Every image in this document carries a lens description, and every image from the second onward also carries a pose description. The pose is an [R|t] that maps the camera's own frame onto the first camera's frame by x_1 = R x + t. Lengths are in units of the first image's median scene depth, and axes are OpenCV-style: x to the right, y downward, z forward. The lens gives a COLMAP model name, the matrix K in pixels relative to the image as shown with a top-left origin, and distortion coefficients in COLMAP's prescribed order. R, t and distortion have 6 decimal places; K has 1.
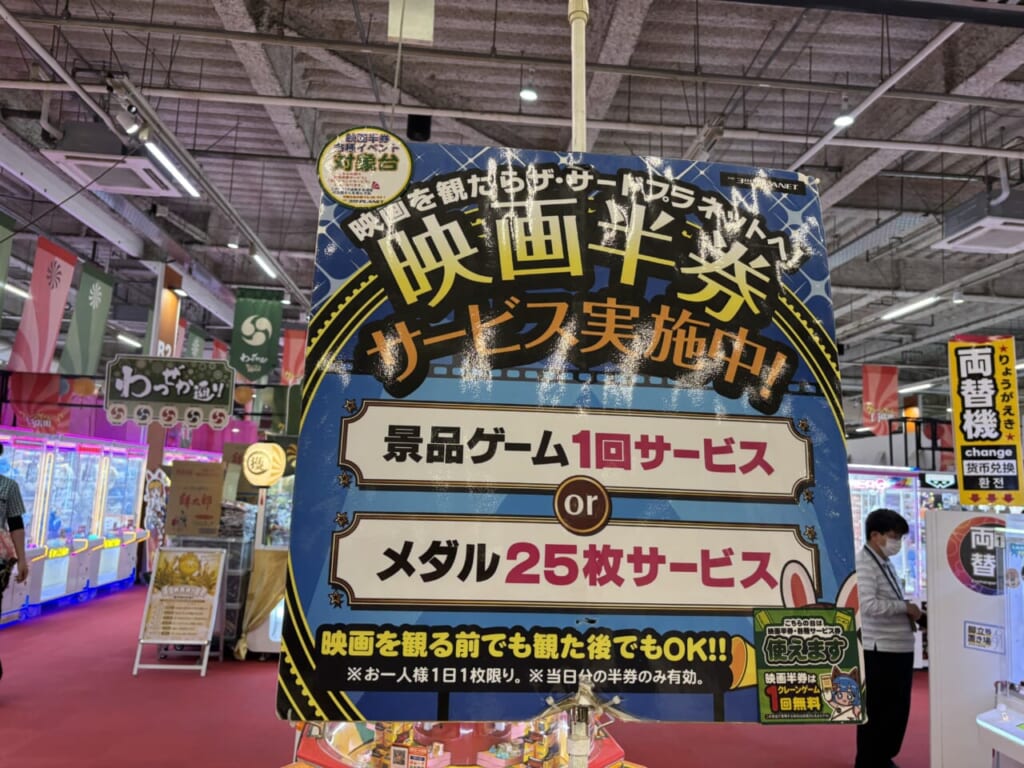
lens RADIAL K [[795.3, 0, 512.0], [0, 795.3, 384.0], [0, 0, 1]] dist [-0.005383, -0.003070]
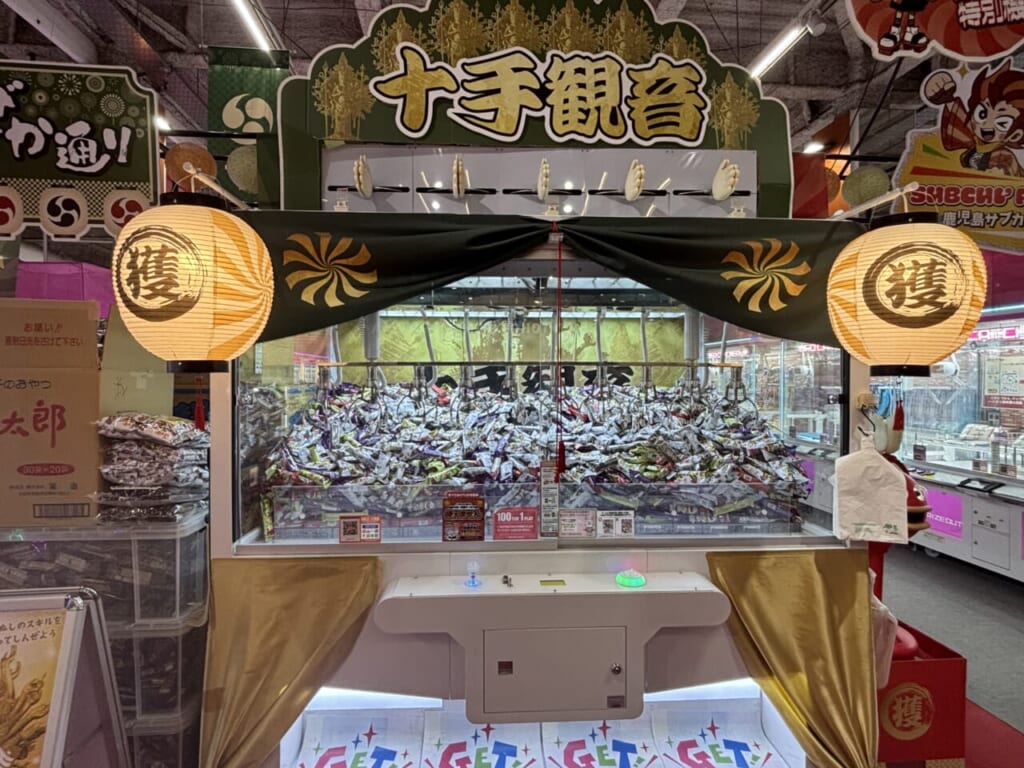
lens RADIAL K [[647.4, 0, 512.0], [0, 647.4, 384.0], [0, 0, 1]] dist [0.002418, 0.002403]
pose [[0.998893, -0.045708, -0.011160, -0.170335], [0.046833, 0.988679, 0.142552, 0.091773], [0.004518, -0.142916, 0.989724, 0.657725]]
